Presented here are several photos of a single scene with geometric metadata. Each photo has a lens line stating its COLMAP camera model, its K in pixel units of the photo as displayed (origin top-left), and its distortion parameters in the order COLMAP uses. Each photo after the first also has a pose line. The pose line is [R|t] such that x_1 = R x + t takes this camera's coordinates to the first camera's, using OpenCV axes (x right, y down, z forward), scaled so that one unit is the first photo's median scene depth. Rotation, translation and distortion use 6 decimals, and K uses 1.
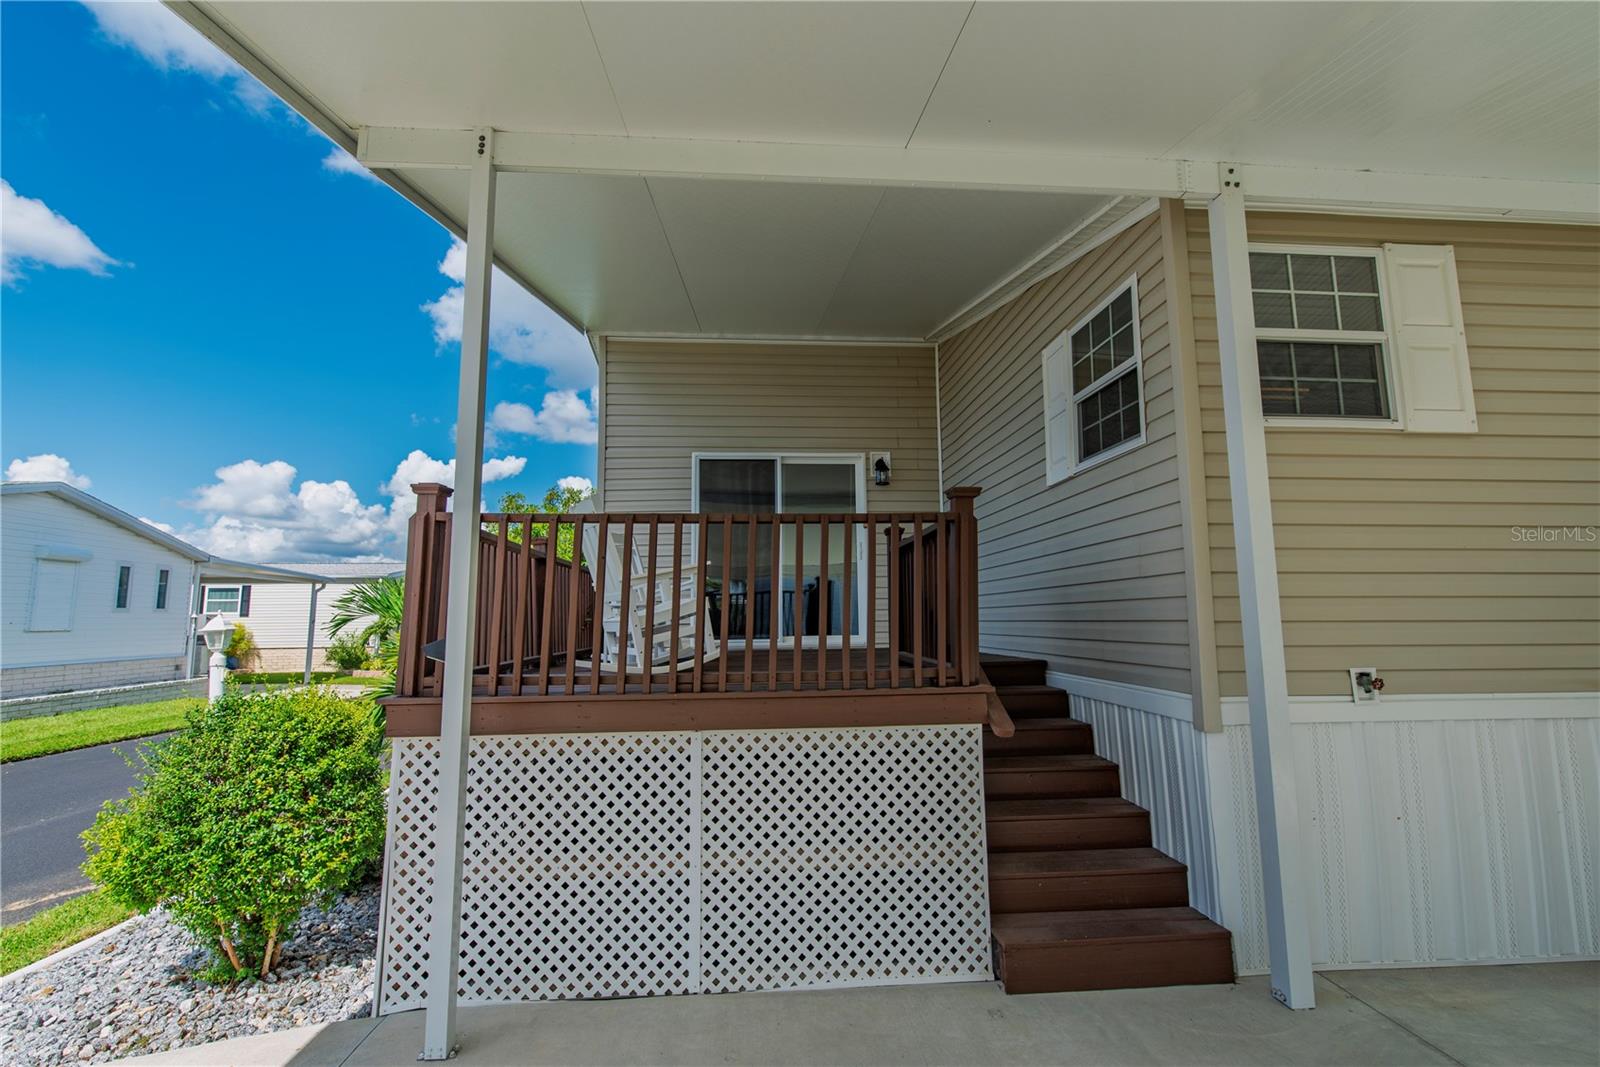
lens RADIAL K [[686.4, 0, 799.1], [0, 686.4, 536.9], [0, 0, 1]] dist [-0.001119, -0.000623]
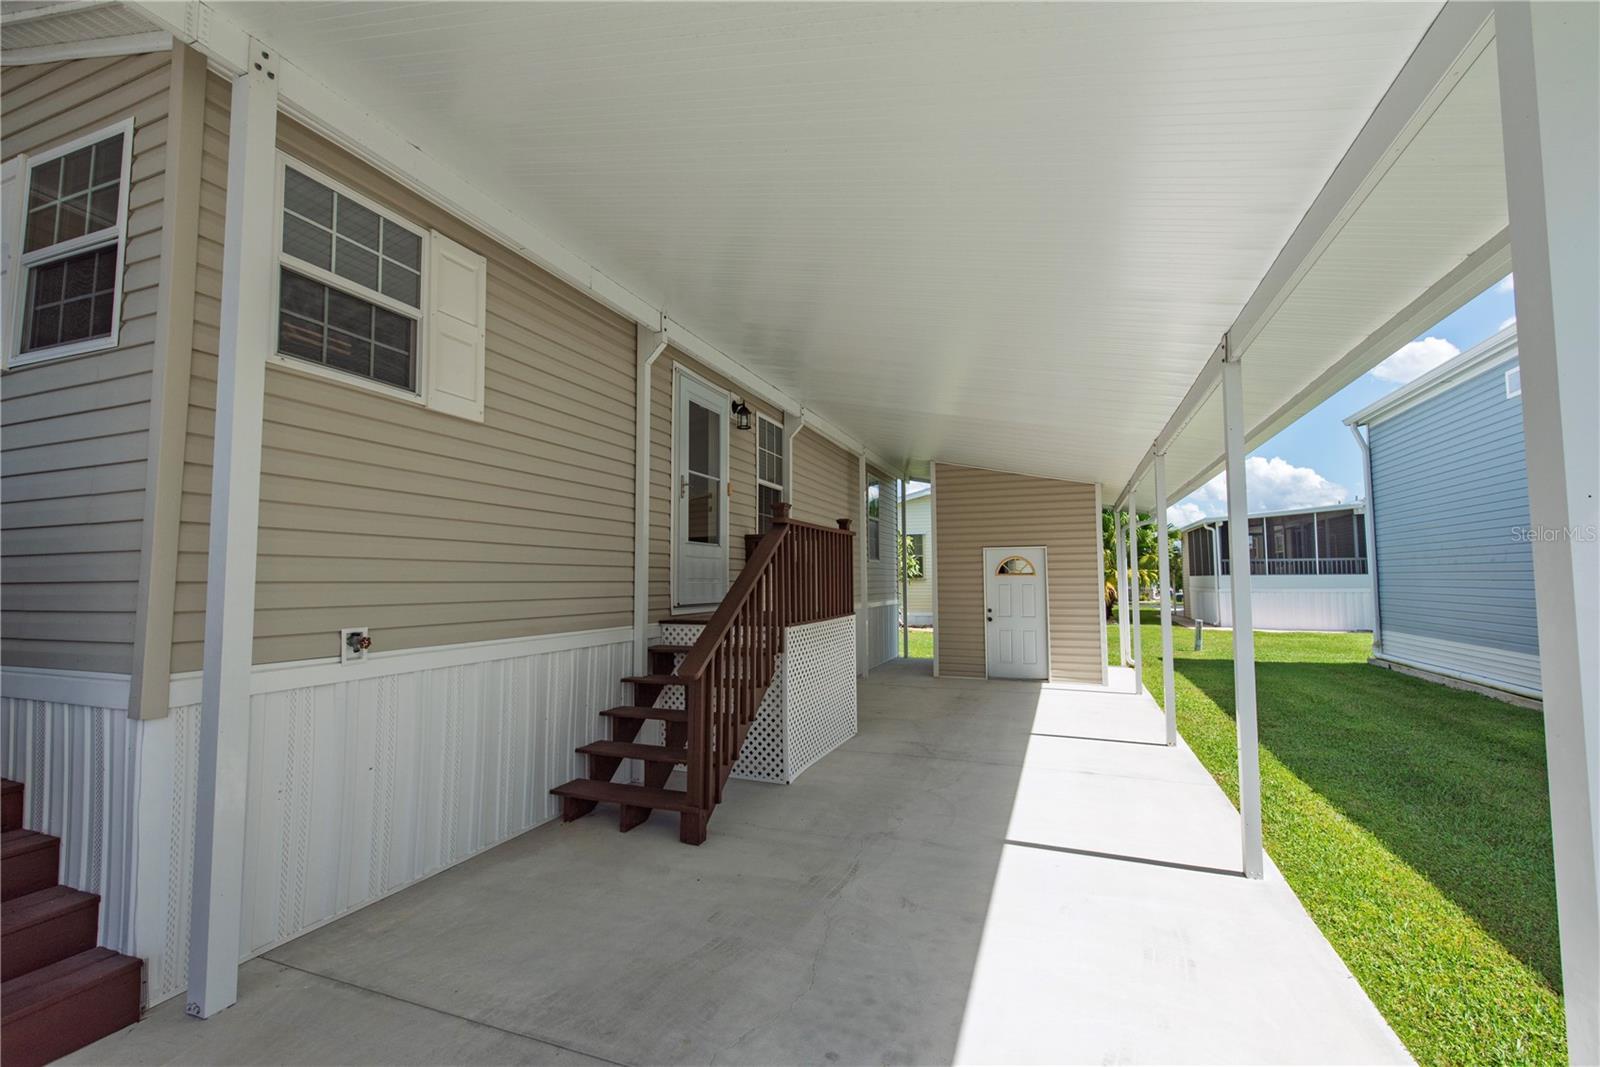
lens RADIAL K [[686.4, 0, 790.1], [0, 686.4, 534.9], [0, 0, 1]] dist [-0.001119, -0.000623]
pose [[0.432978, 0.060965, 0.899341, 0.176510], [-0.103981, 0.994428, -0.017351, 0.005138], [-0.895387, -0.086002, 0.436904, -0.004945]]
